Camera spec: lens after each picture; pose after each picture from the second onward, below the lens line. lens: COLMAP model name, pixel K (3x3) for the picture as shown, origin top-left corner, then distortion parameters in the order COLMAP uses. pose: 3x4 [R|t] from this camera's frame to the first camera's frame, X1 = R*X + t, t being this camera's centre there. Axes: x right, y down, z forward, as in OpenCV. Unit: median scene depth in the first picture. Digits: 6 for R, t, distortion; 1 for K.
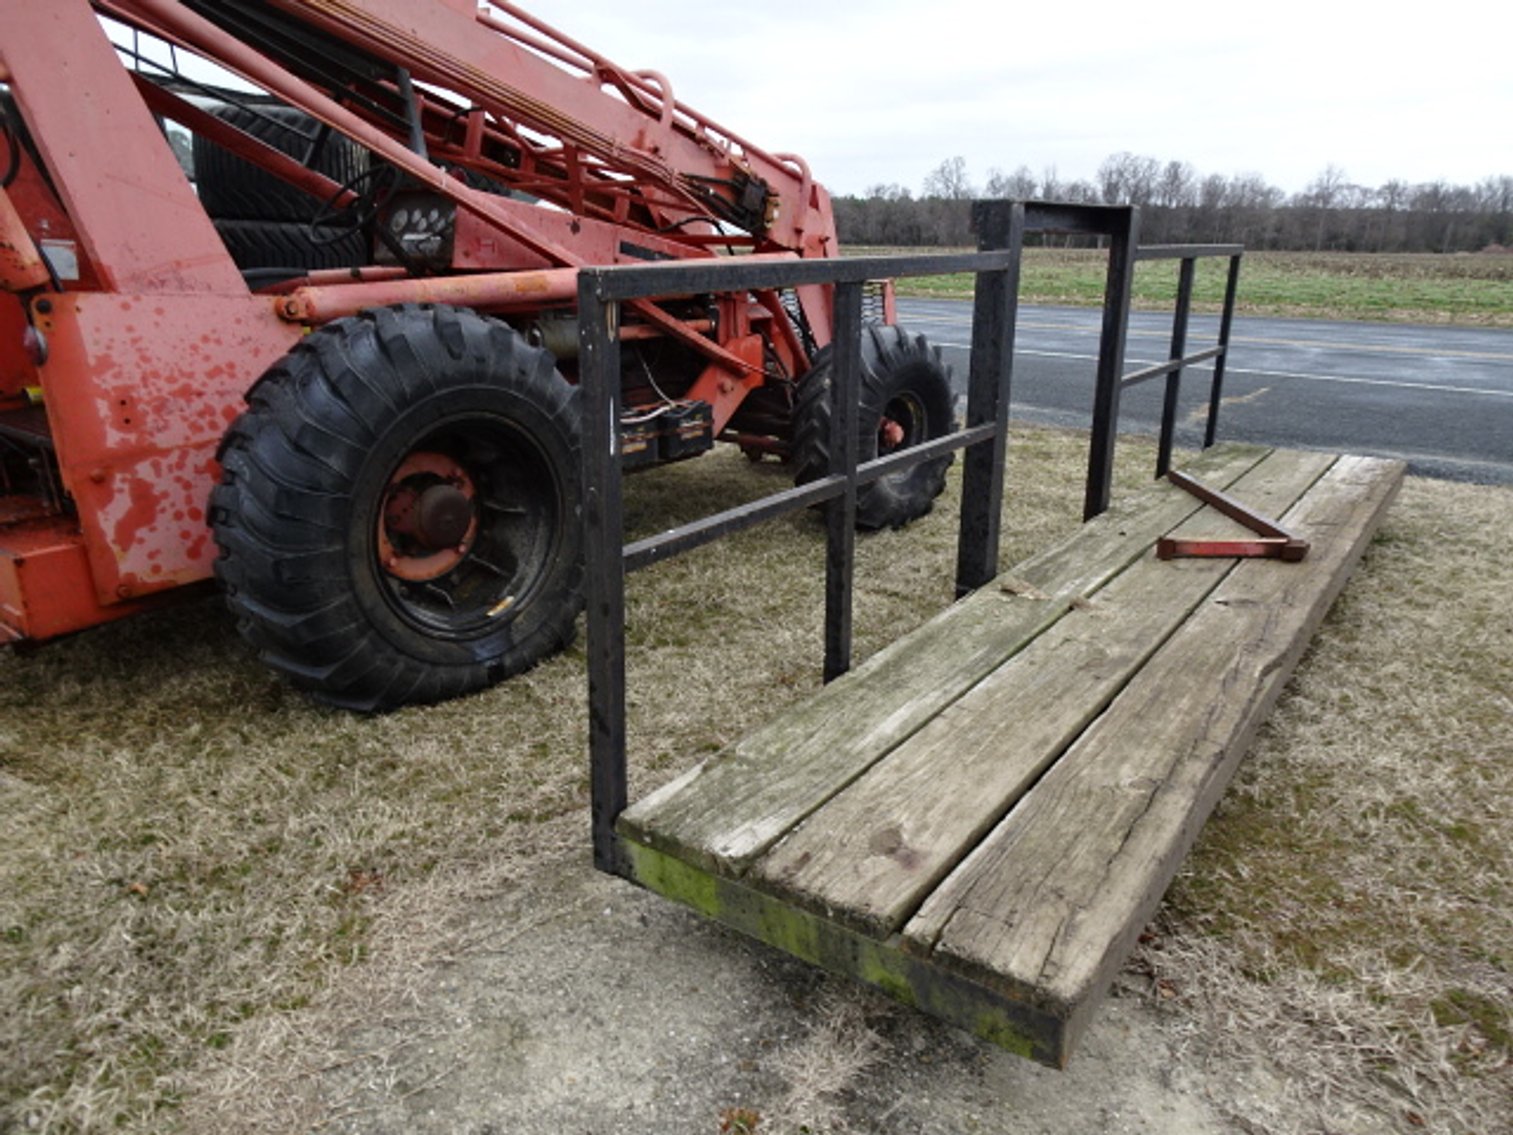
lens RADIAL K [[1081.0, 0, 756.5], [0, 1081.0, 567.5], [0, 0, 1]] dist [0.009645, 0.008287]
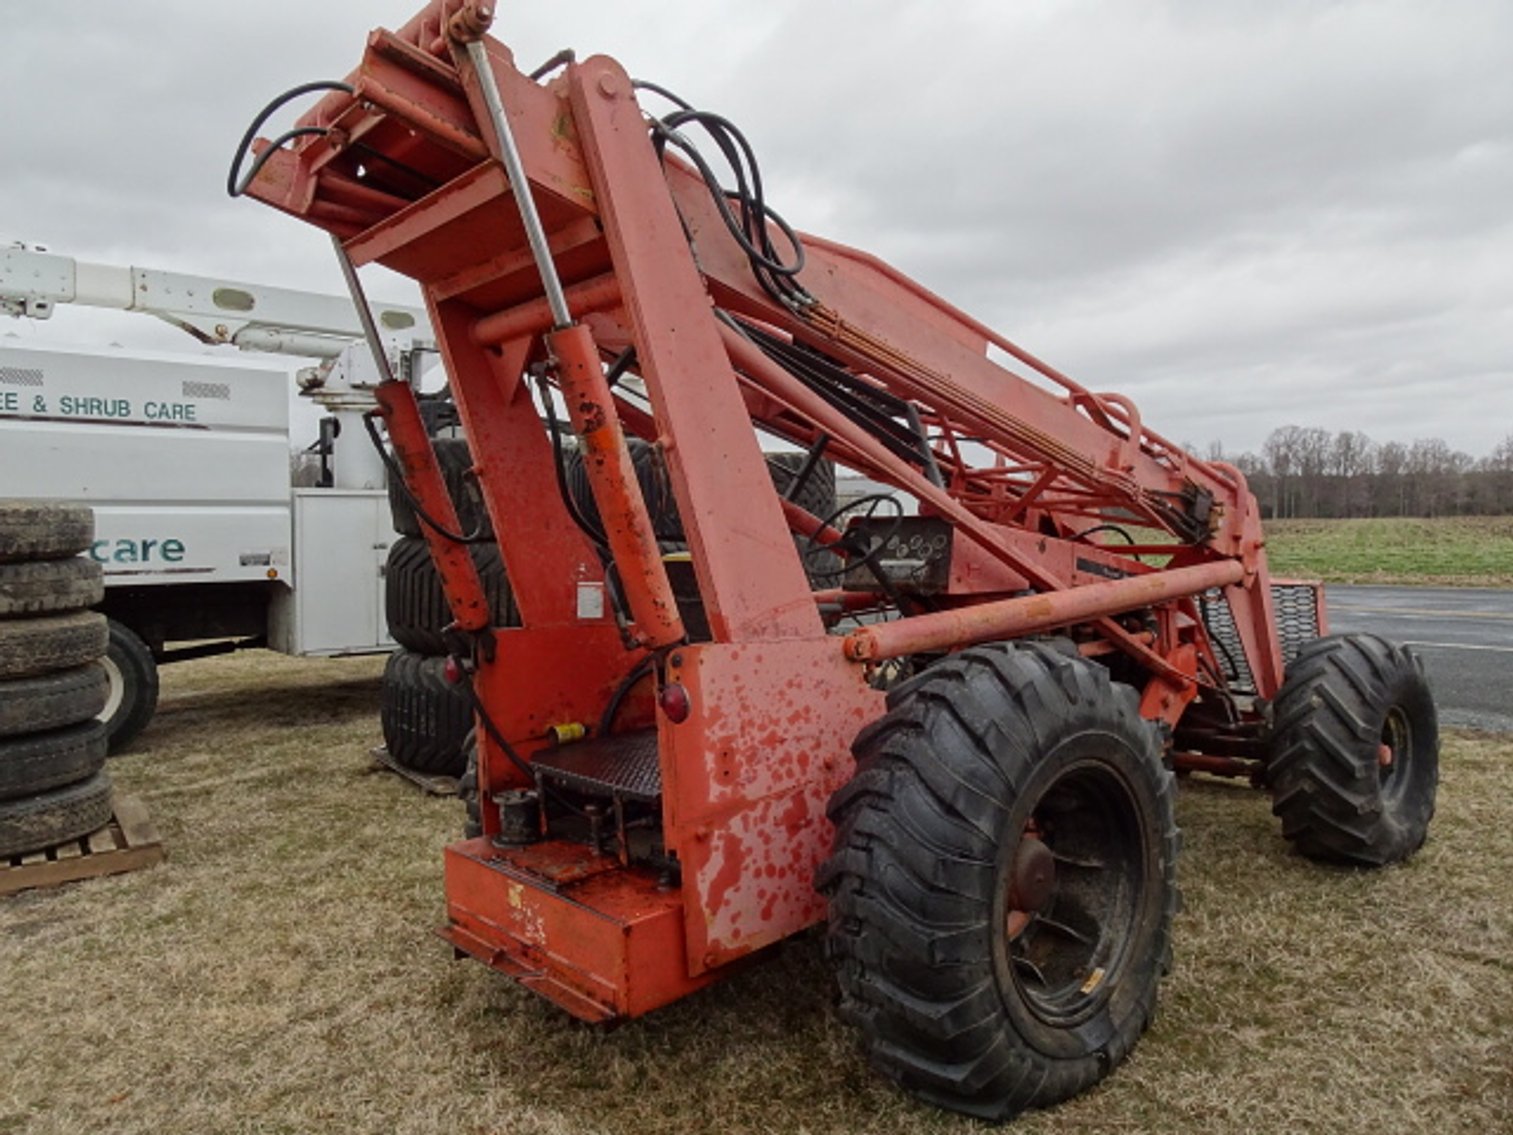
lens RADIAL K [[1081.0, 0, 756.5], [0, 1081.0, 567.5], [0, 0, 1]] dist [0.009645, 0.008287]
pose [[0.989003, -0.027406, -0.145335, -0.371869], [-0.009944, 0.968135, -0.250230, -0.065608], [0.147562, 0.248924, 0.957216, 0.044741]]
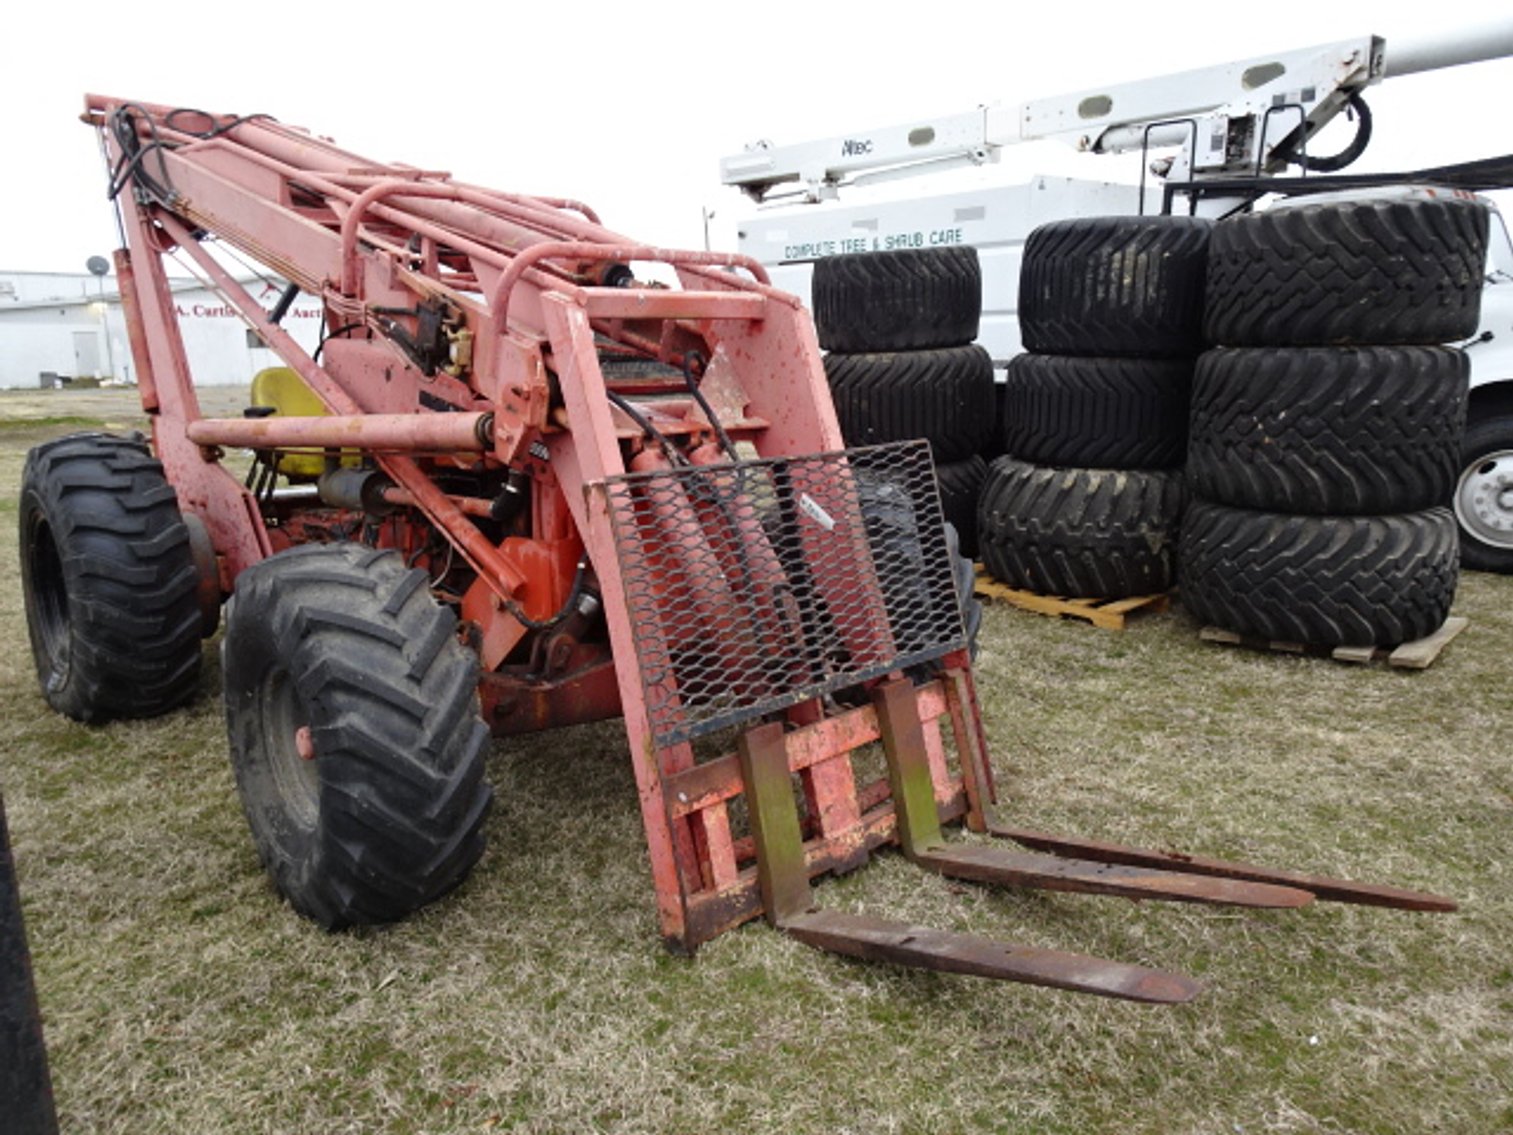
lens RADIAL K [[1081.0, 0, 756.5], [0, 1081.0, 567.5], [0, 0, 1]] dist [0.009645, 0.008287]
pose [[-0.087743, 0.180957, -0.979569, 1.057642], [-0.263147, 0.944219, 0.197998, -0.567673], [0.960757, 0.275144, -0.035230, 1.865055]]
